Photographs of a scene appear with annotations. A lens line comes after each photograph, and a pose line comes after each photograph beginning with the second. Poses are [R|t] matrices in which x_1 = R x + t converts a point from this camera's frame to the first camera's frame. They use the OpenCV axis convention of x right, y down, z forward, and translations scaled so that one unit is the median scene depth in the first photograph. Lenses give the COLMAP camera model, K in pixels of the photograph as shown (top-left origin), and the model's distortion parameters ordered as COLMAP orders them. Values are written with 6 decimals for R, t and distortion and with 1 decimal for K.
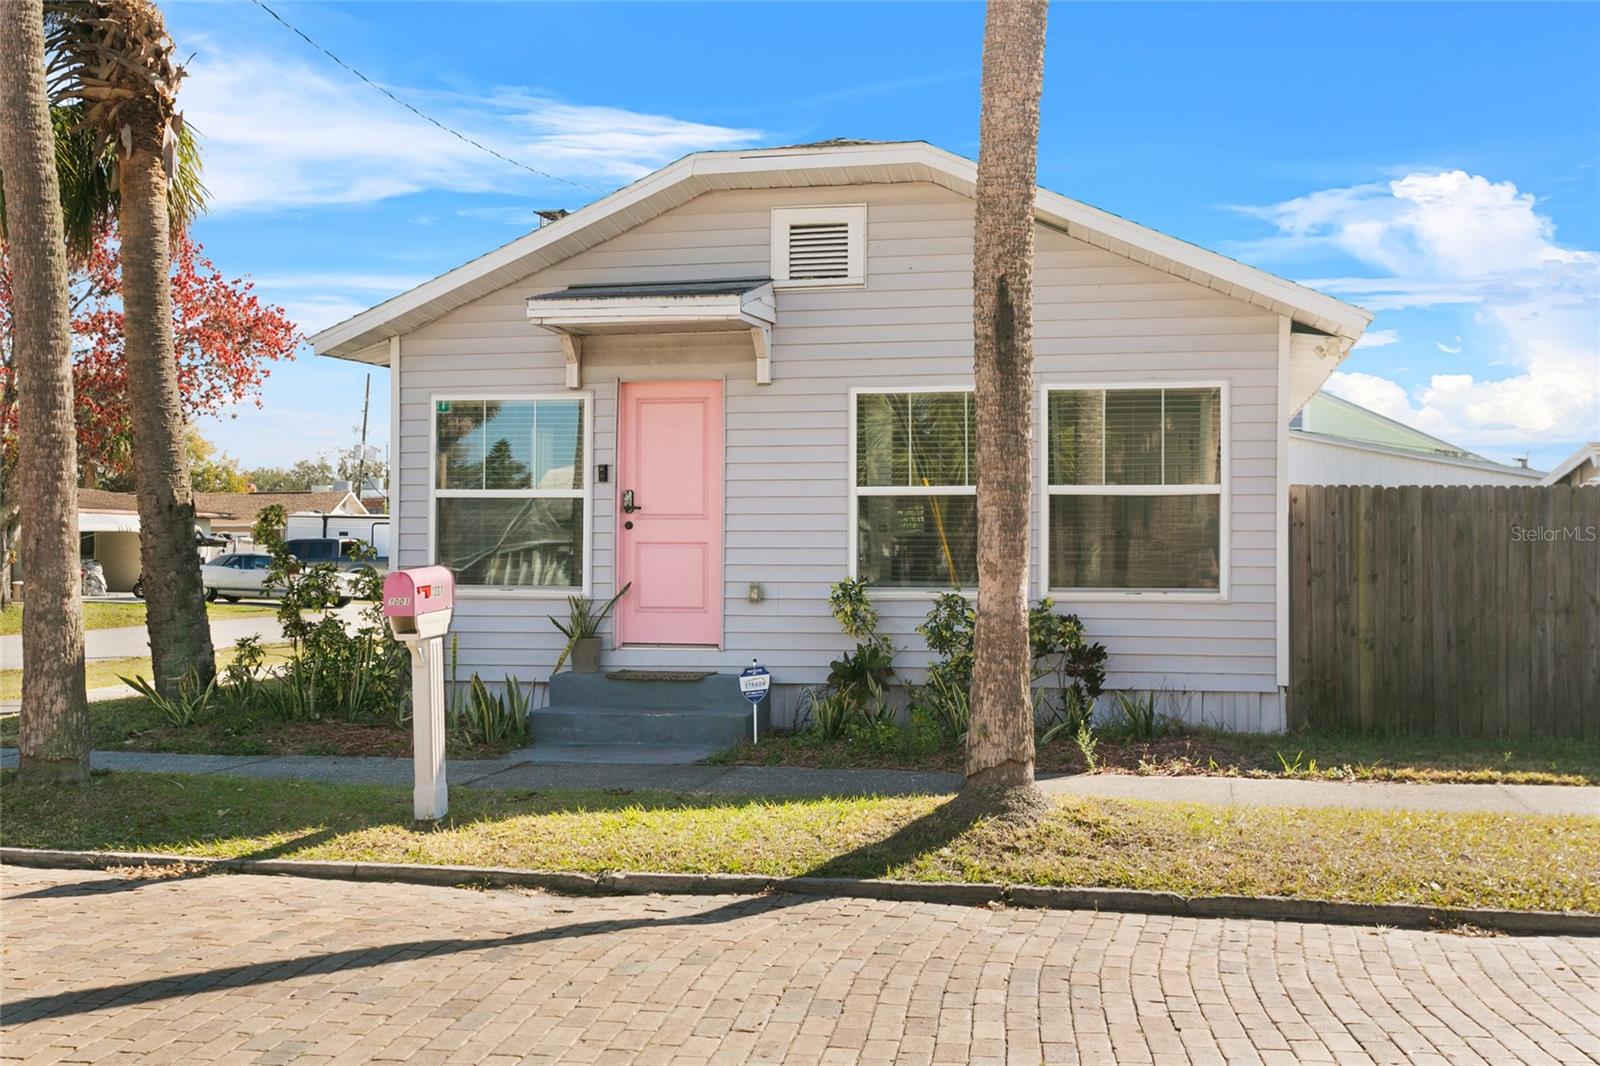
lens RADIAL K [[1782.0, 0, 791.9], [0, 1782.0, 509.8], [0, 0, 1]] dist [0.008629, 0.004996]
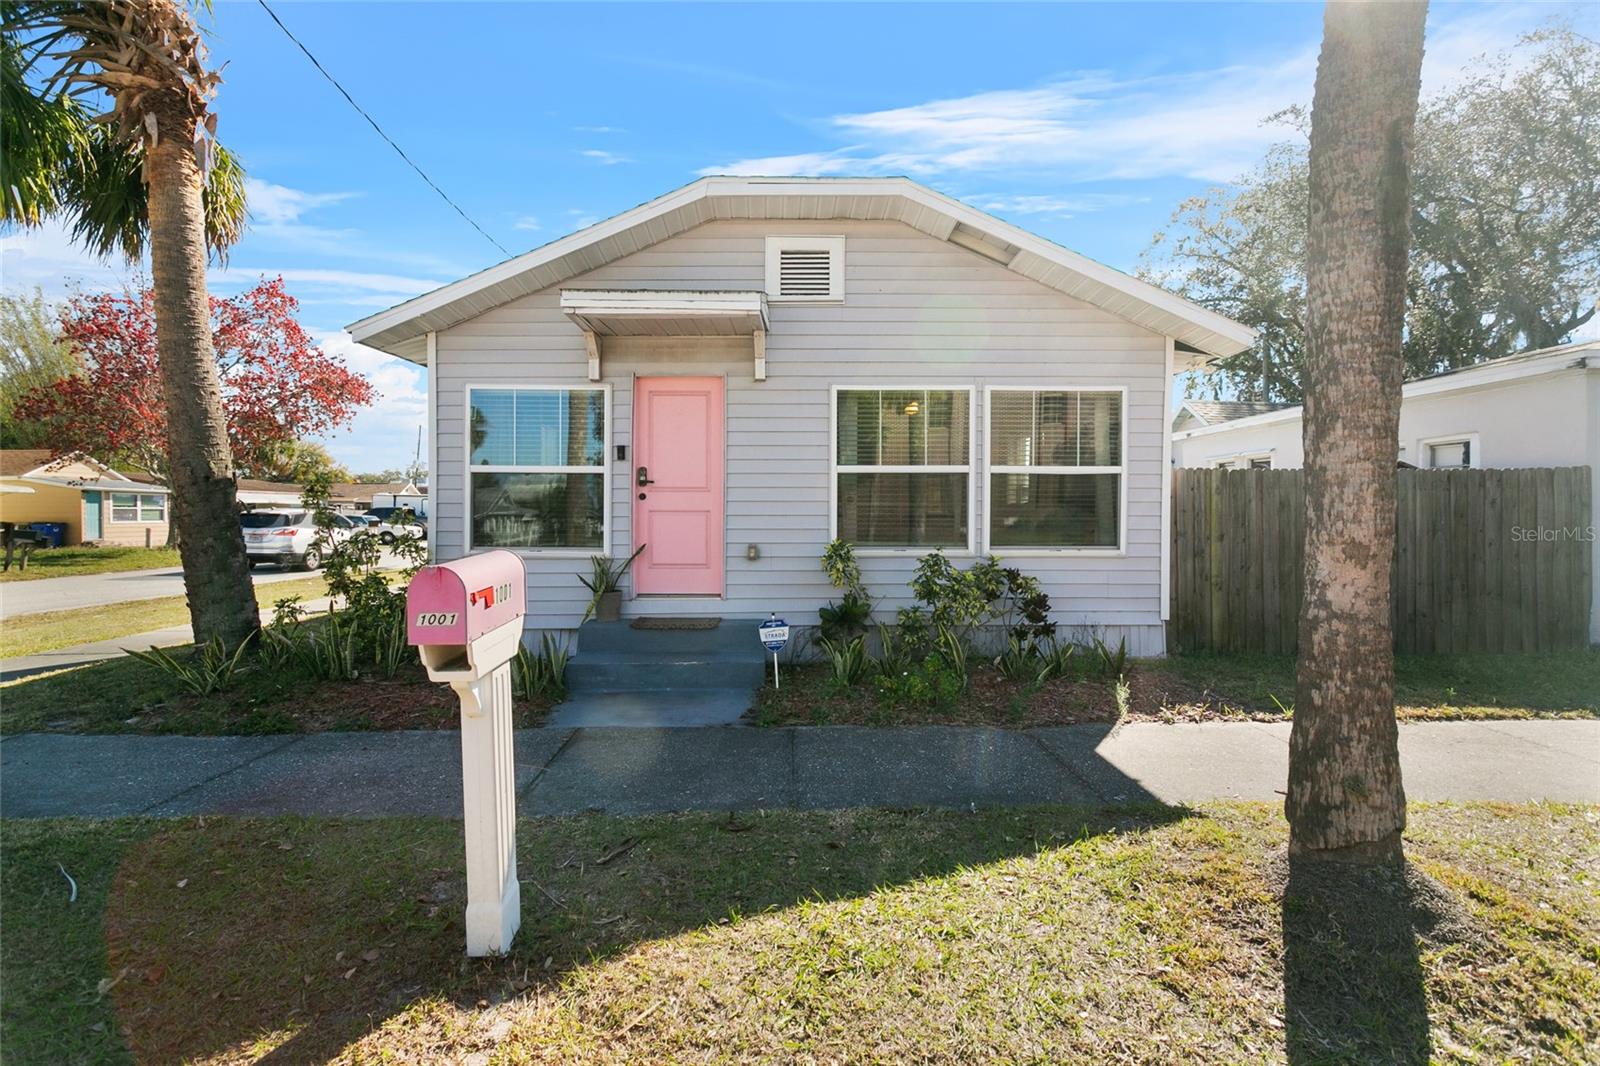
lens RADIAL K [[763.0, 0, 800.7], [0, 763.0, 516.7], [0, 0, 1]] dist [-0.002441, 0.006334]
pose [[0.974103, -0.002333, 0.226095, -0.106173], [-0.004164, 0.999592, 0.028258, 0.007493], [-0.226068, -0.028467, 0.973695, 0.482324]]
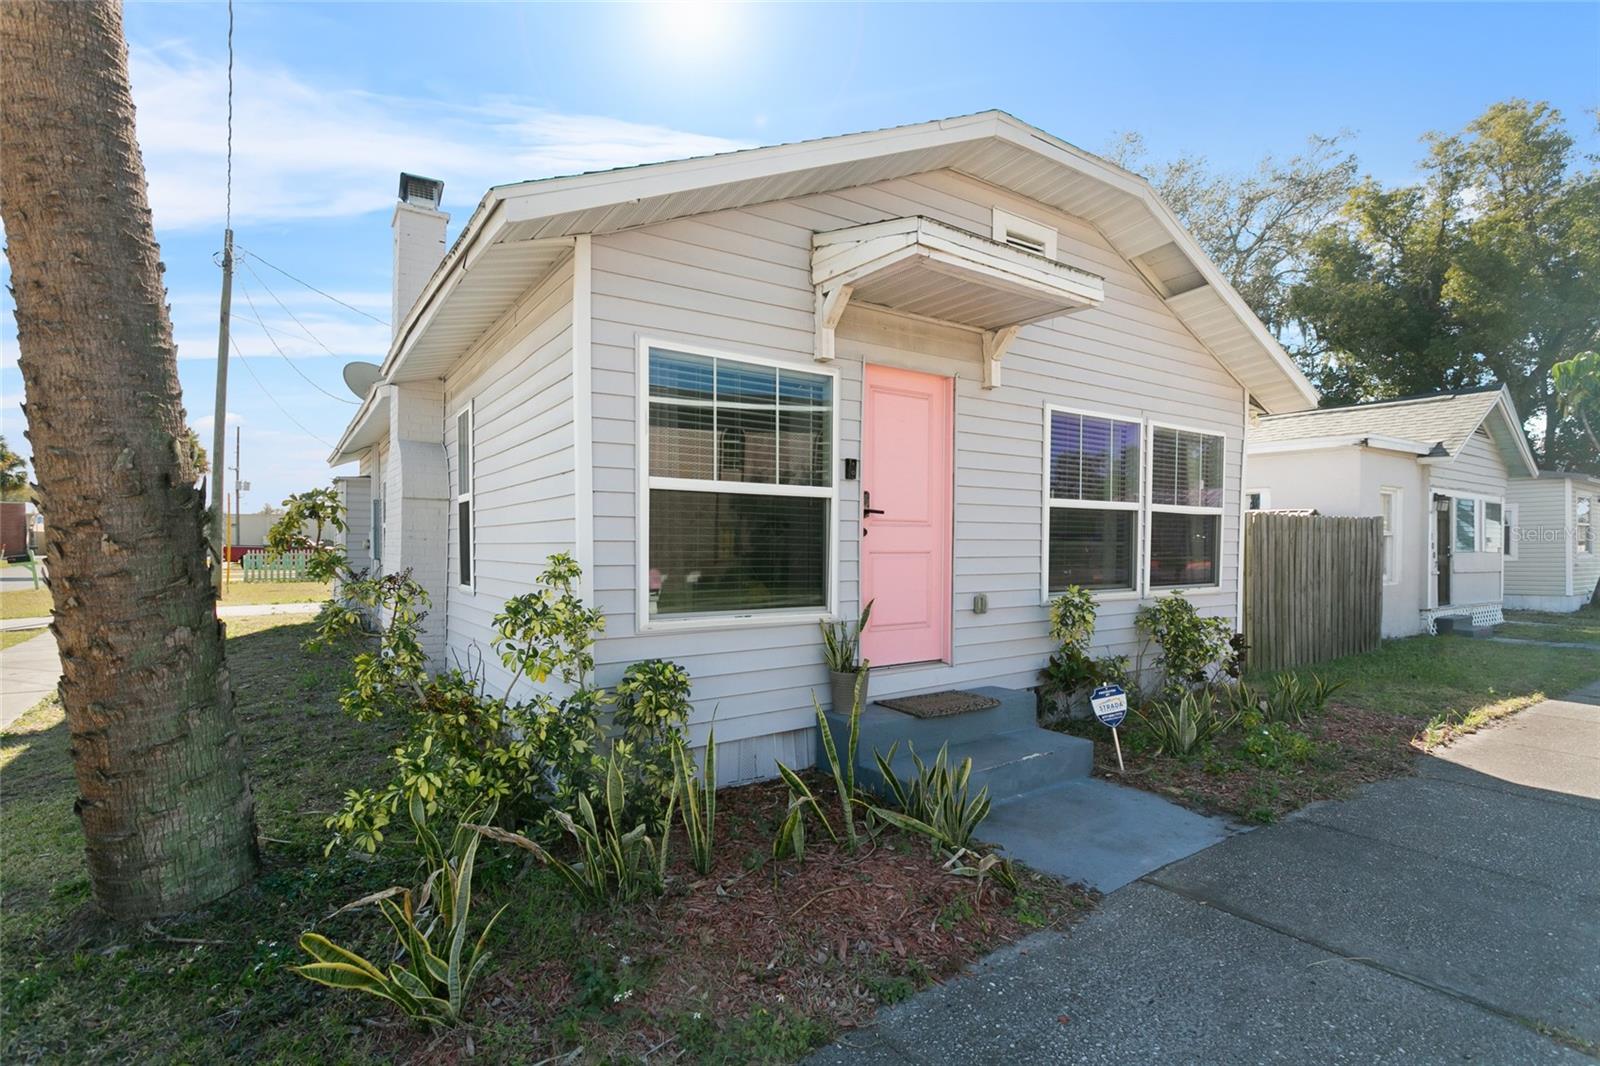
lens RADIAL K [[771.7, 0, 806.5], [0, 771.7, 560.5], [0, 0, 1]] dist [-0.009839, 0.007511]
pose [[0.681407, -0.017057, 0.731706, -0.390455], [-0.018701, 0.998996, 0.040704, 0.007781], [-0.731665, -0.041419, 0.680404, 0.781363]]
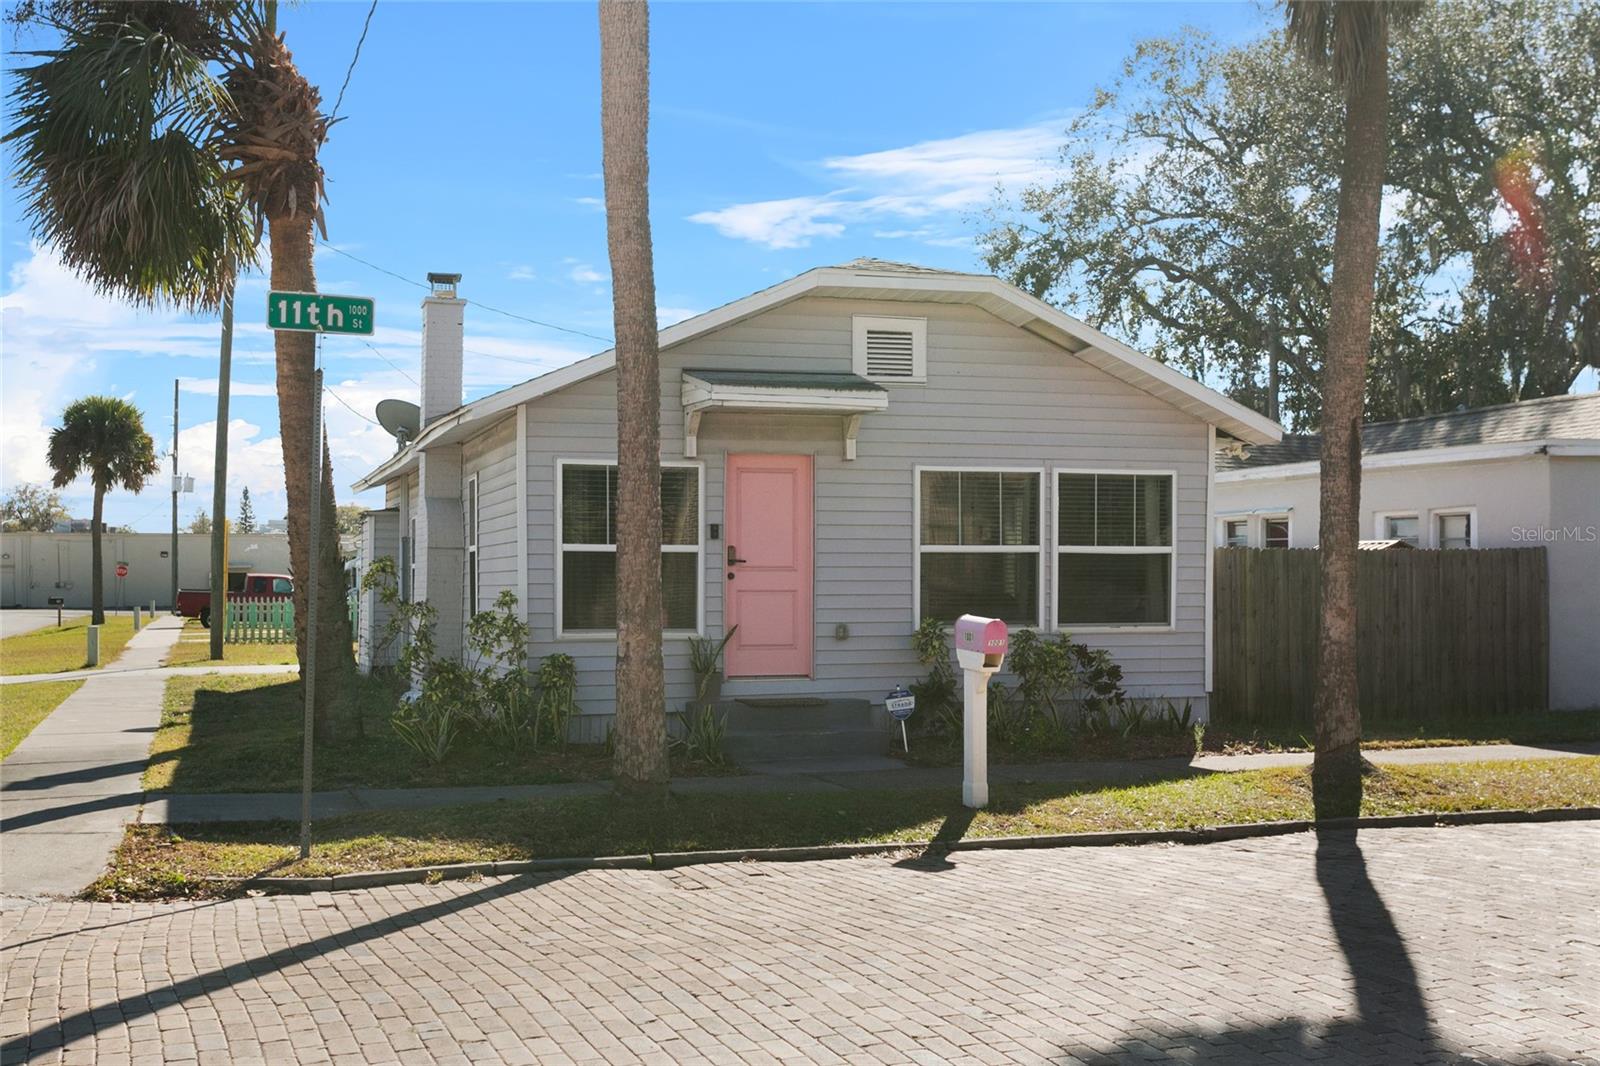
lens RADIAL K [[1834.0, 0, 801.1], [0, 1834.0, 588.7], [0, 0, 1]] dist [0.008313, -0.007581]
pose [[0.862376, -0.005944, 0.506234, -0.675938], [-0.008233, 0.999634, 0.025762, -0.014741], [-0.506201, -0.026384, 0.862012, -0.065158]]
